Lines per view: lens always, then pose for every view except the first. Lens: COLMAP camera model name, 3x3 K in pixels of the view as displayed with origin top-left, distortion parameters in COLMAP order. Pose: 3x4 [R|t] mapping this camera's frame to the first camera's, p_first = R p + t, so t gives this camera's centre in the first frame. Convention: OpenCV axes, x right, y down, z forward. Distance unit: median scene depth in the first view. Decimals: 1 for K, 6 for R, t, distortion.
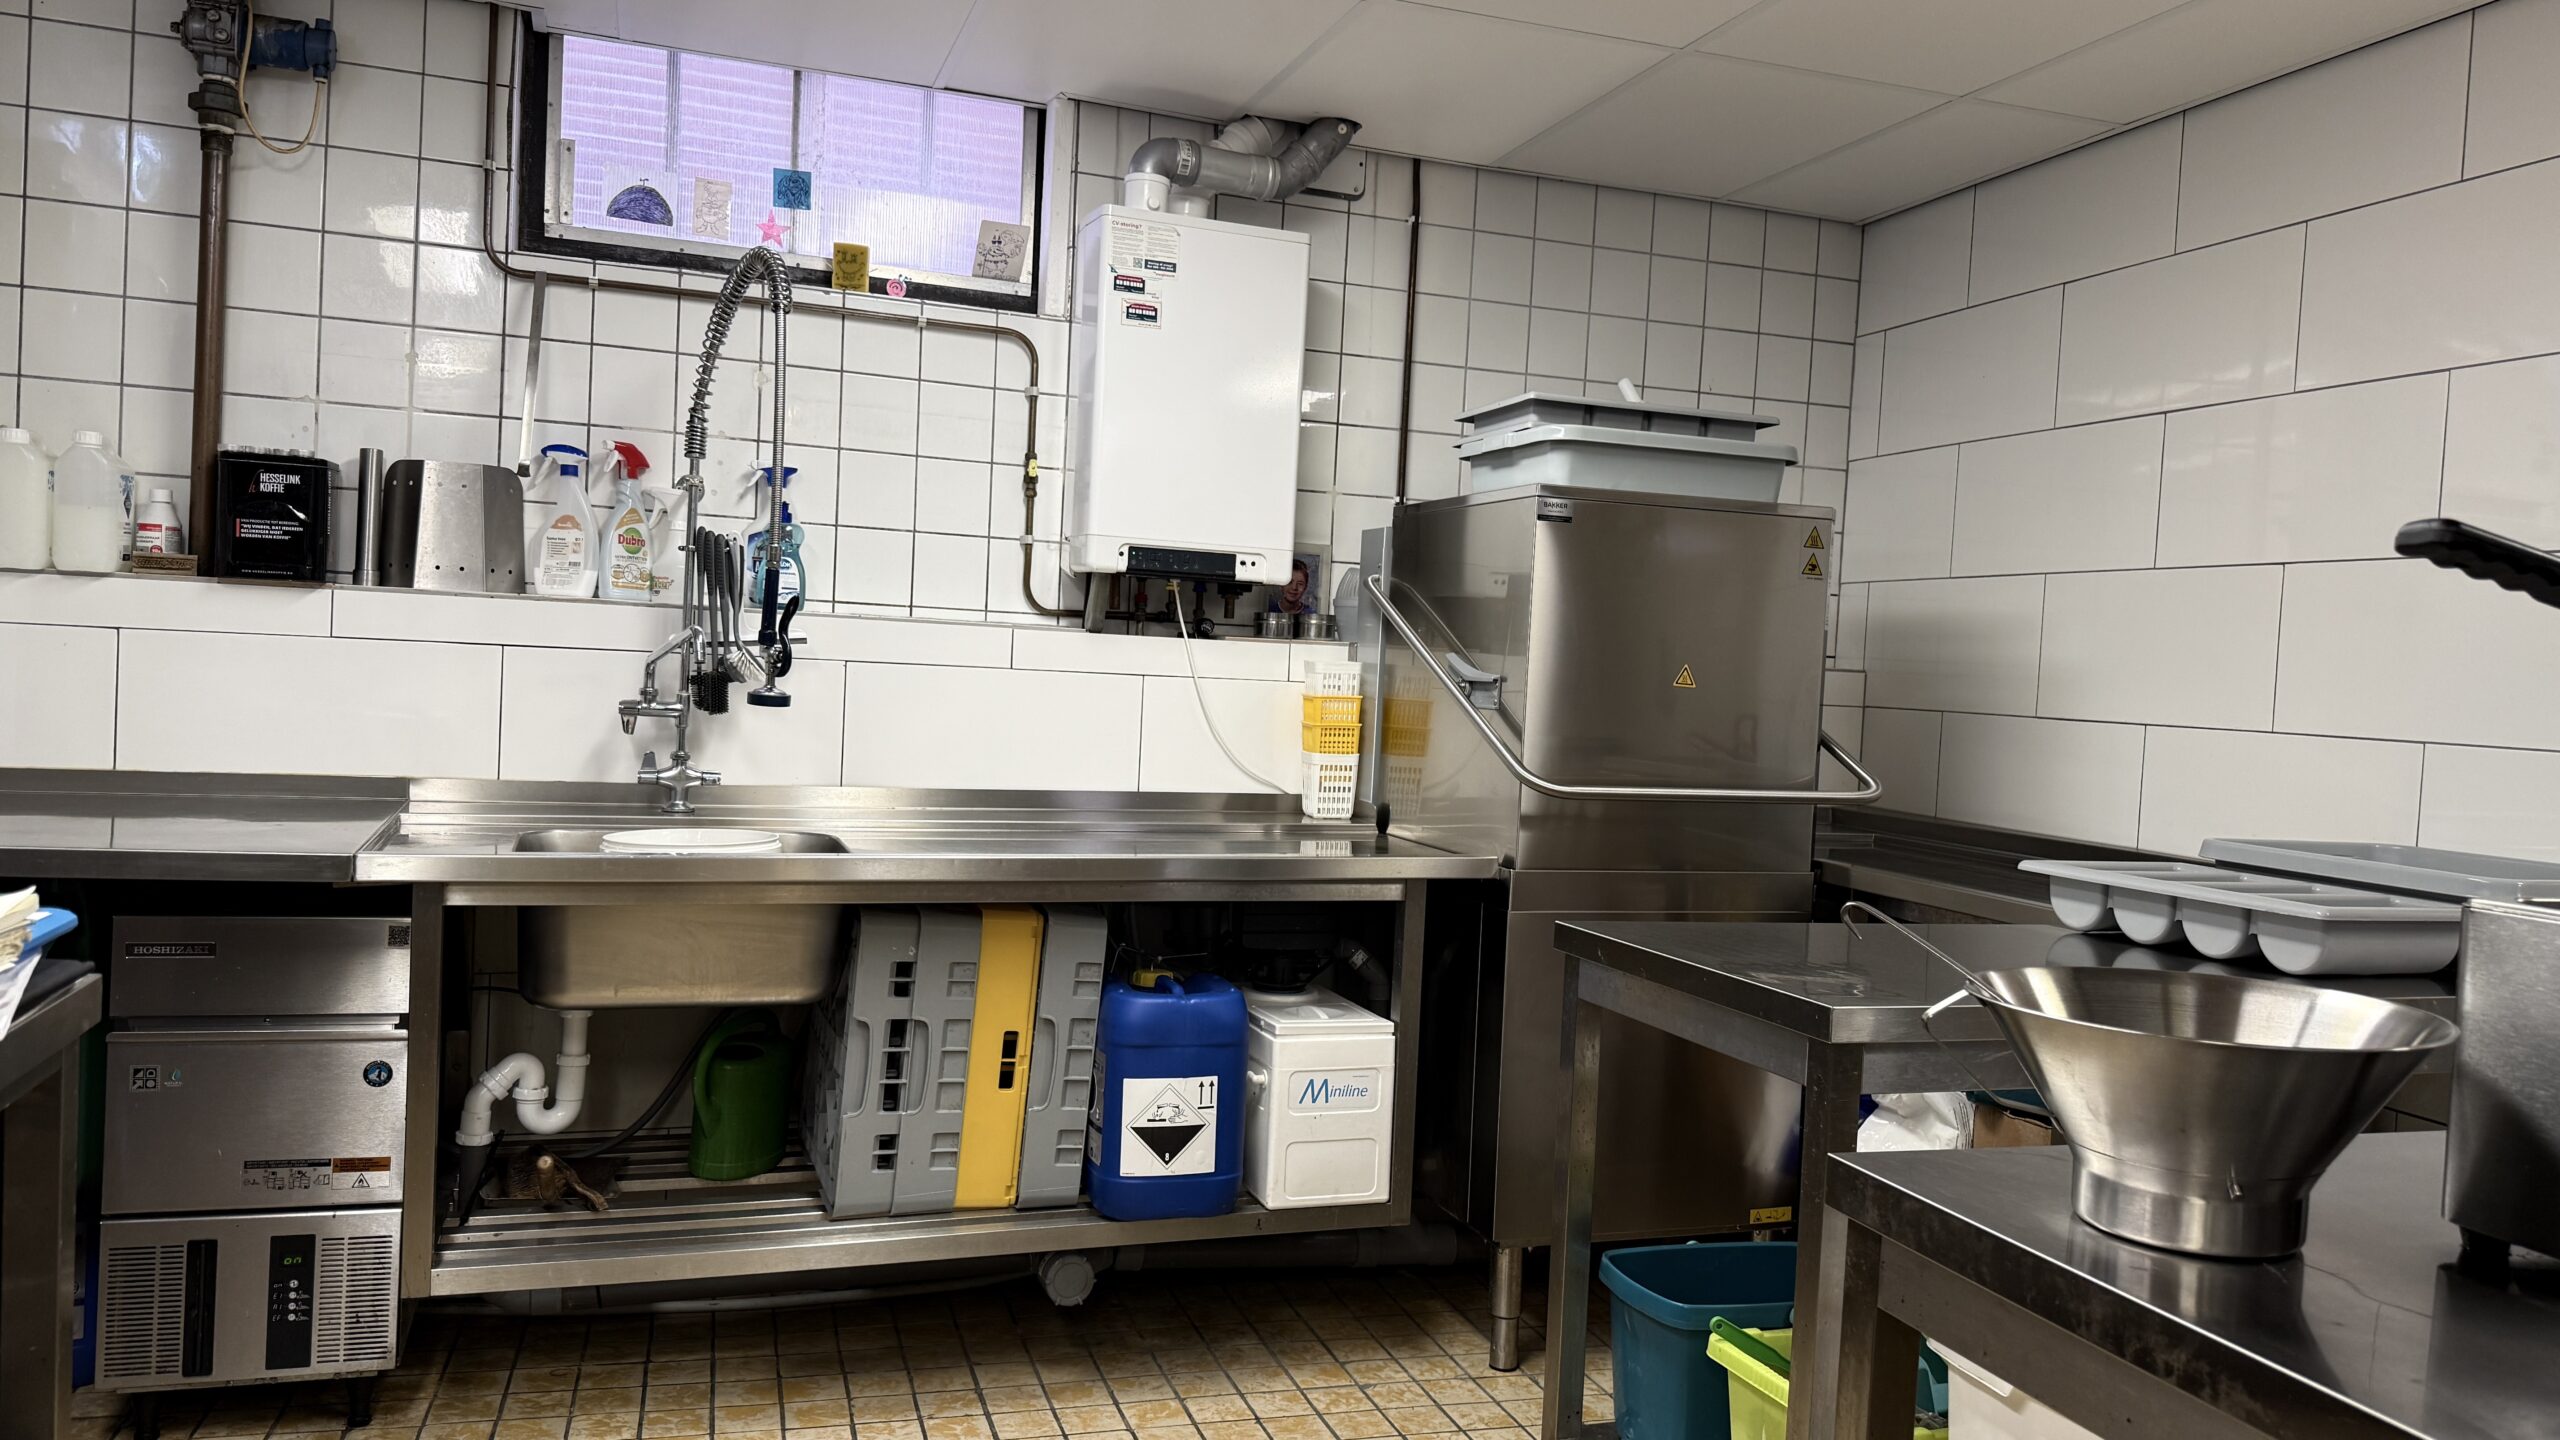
lens RADIAL K [[1819.4, 0, 1286.0], [0, 1819.4, 722.3], [0, 0, 1]] dist [0.005278, -0.007381]
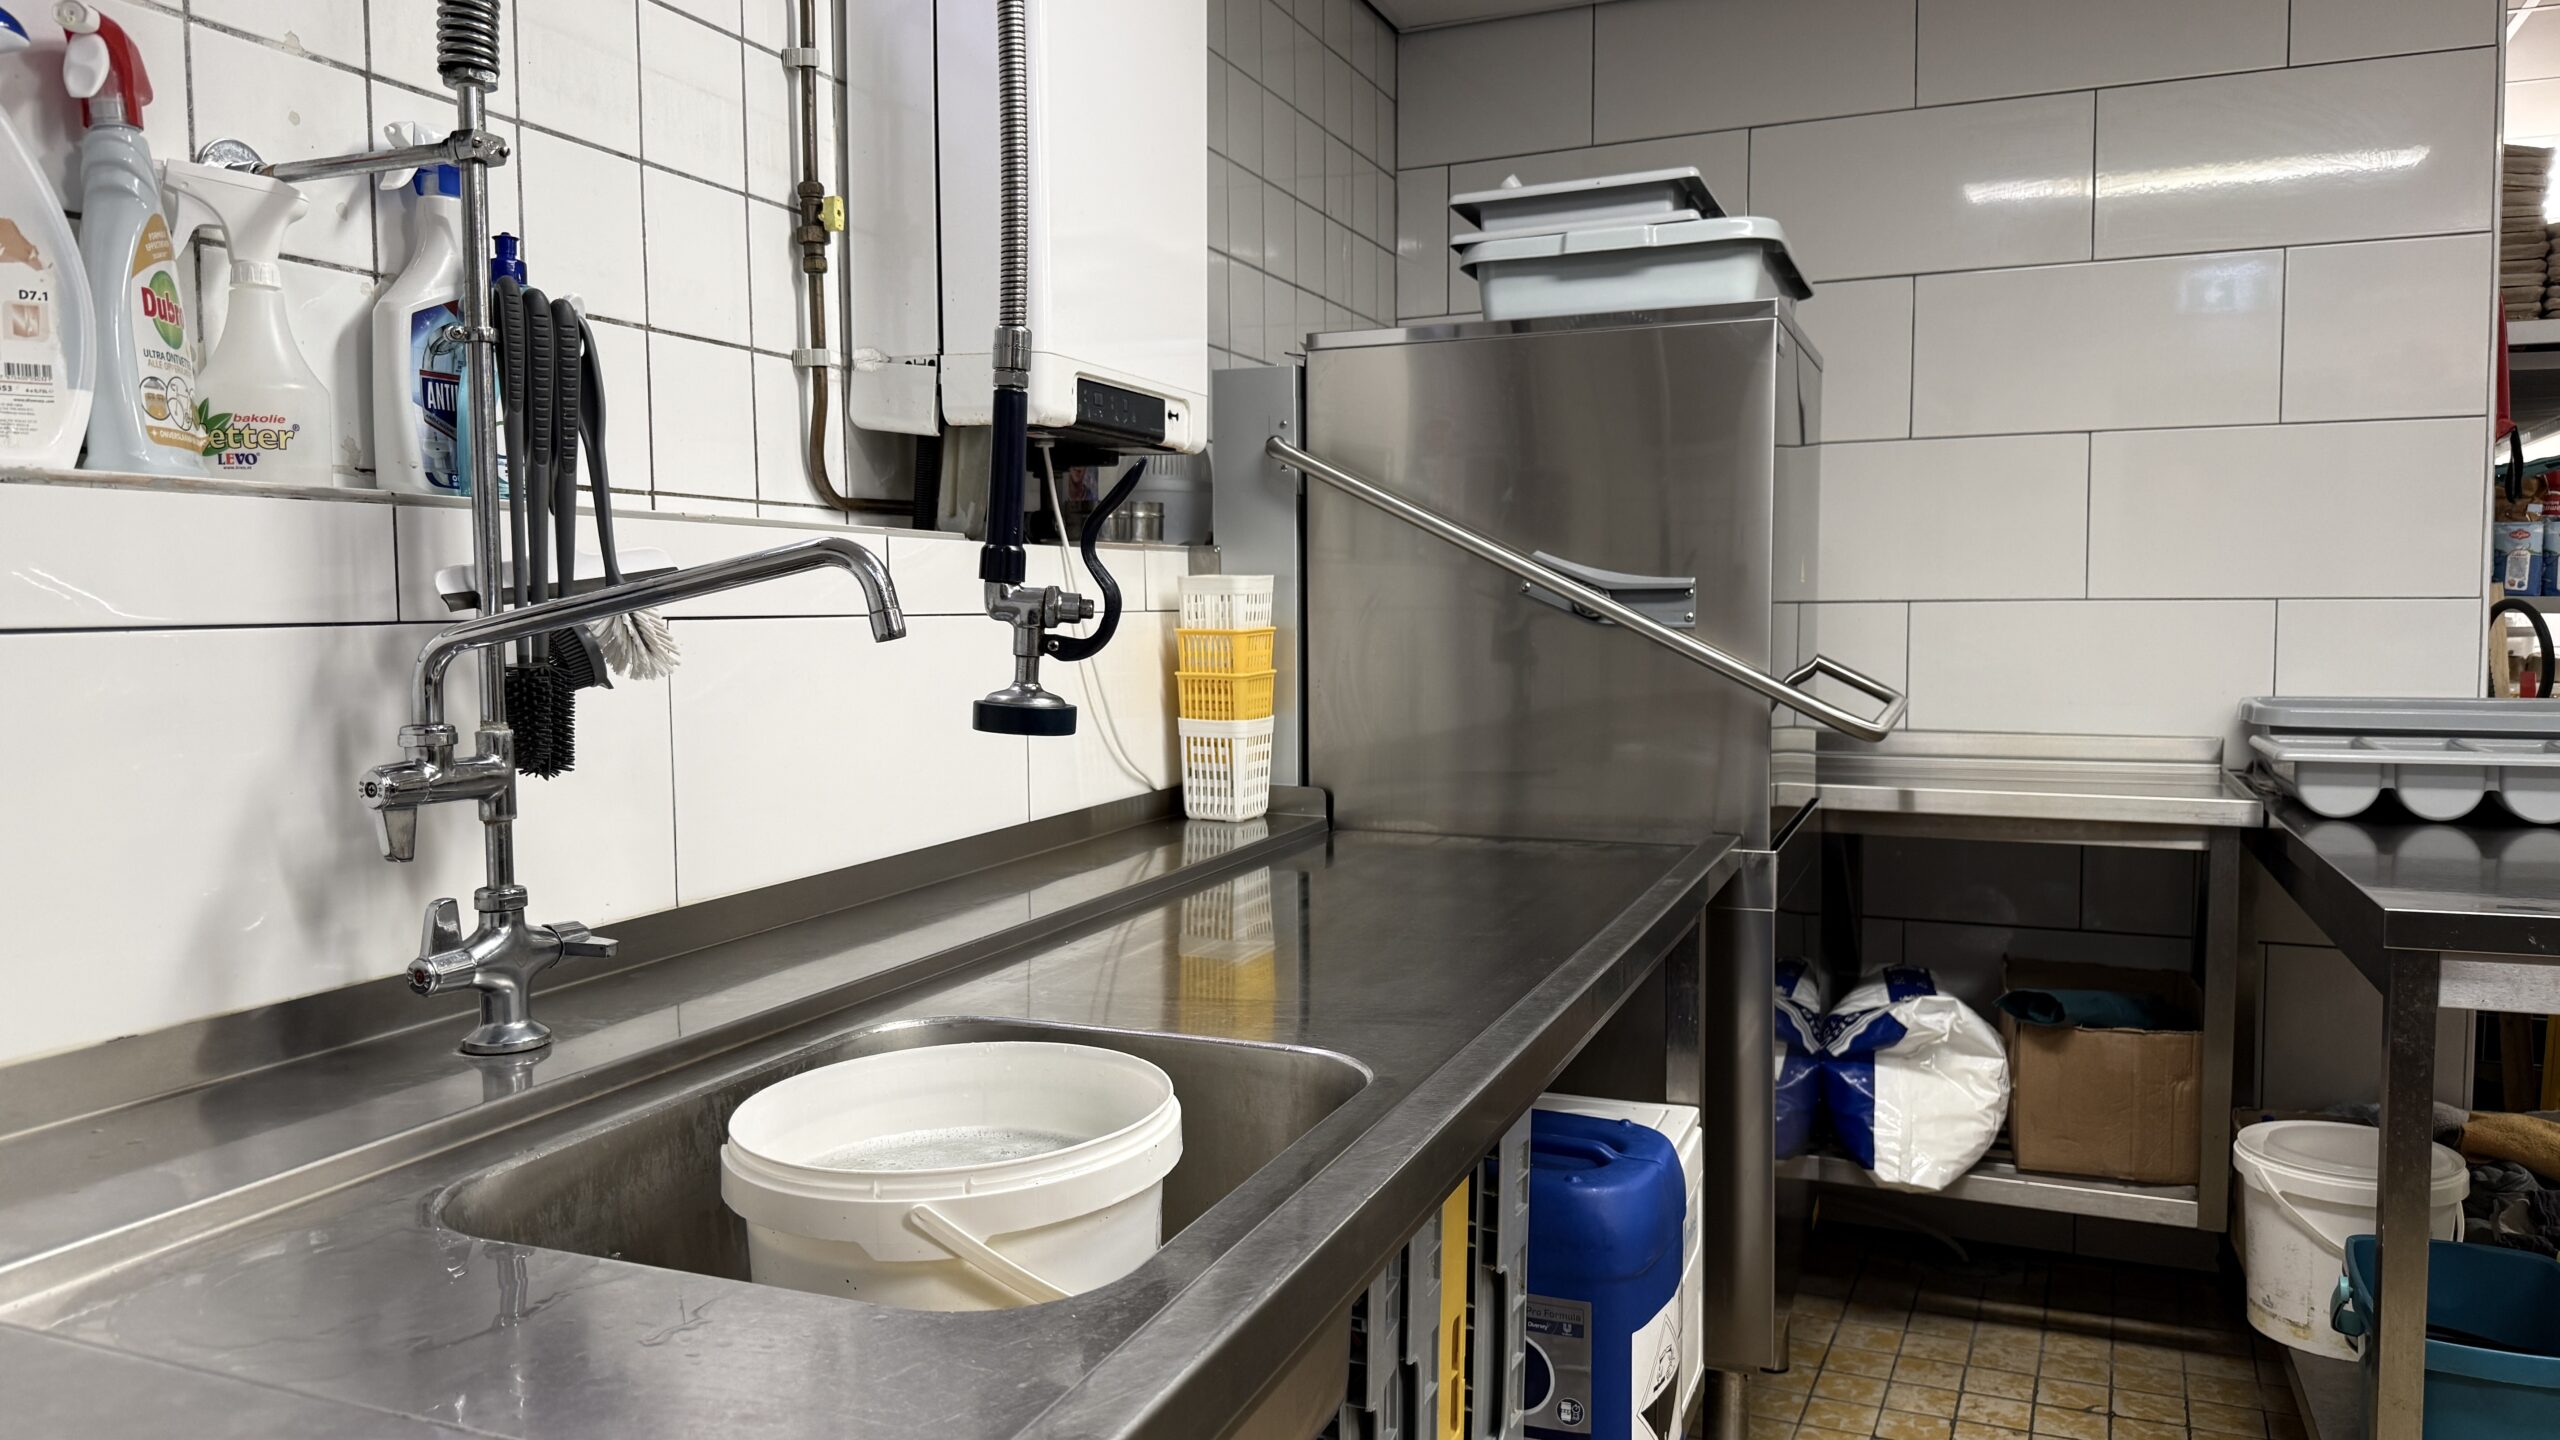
lens RADIAL K [[1819.4, 0, 1273.4], [0, 1819.4, 718.5], [0, 0, 1]] dist [0.005278, -0.007381]
pose [[0.678774, -0.101595, 0.727285, -0.466872], [0.066461, 0.994818, 0.076939, -0.034160], [-0.731333, -0.003888, 0.682009, 0.600469]]
